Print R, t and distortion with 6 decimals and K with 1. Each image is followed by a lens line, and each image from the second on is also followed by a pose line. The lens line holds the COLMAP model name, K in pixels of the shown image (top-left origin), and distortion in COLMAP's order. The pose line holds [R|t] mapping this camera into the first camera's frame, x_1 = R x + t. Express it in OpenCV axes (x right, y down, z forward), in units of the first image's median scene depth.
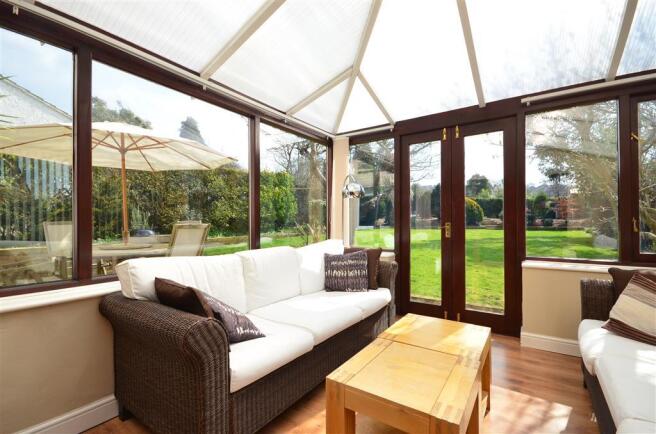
lens RADIAL K [[300.5, 0, 325.9], [0, 300.5, 221.6], [0, 0, 1]] dist [0.002816, -0.000569]
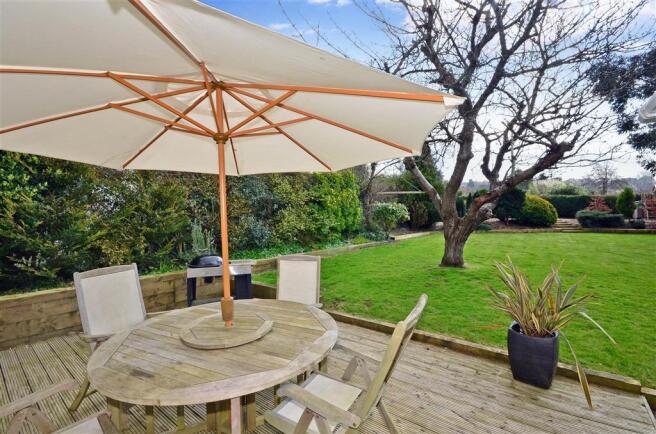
lens RADIAL K [[296.7, 0, 330.3], [0, 296.7, 218.6], [0, 0, 1]] dist [0.003525, 0.000698]
pose [[0.997989, -0.009972, -0.062605, -0.183244], [0.009799, 0.999947, -0.003083, -0.038997], [0.062633, 0.002464, 0.998034, 0.205861]]
